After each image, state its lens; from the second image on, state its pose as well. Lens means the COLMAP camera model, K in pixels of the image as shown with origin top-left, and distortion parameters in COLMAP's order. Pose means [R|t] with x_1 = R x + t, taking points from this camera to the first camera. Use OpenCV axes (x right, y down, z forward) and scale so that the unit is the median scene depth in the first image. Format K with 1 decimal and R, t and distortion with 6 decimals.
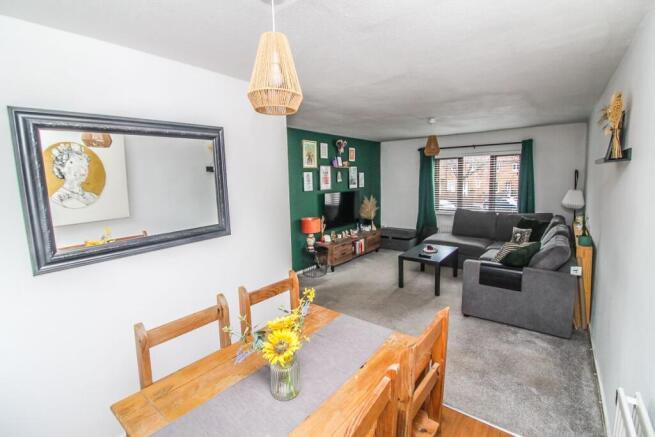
lens RADIAL K [[306.7, 0, 329.0], [0, 306.7, 215.6], [0, 0, 1]] dist [-0.004223, -0.000199]
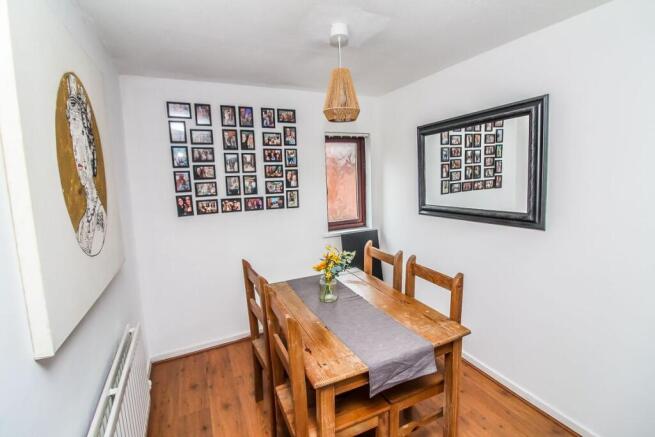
lens RADIAL K [[306.7, 0, 328.3], [0, 306.7, 214.9], [0, 0, 1]] dist [-0.004223, -0.000199]
pose [[-0.462525, 0.147199, -0.874301, 1.299829], [-0.073357, 0.976387, 0.203194, -0.203982], [0.883566, 0.158118, -0.440805, 1.782353]]
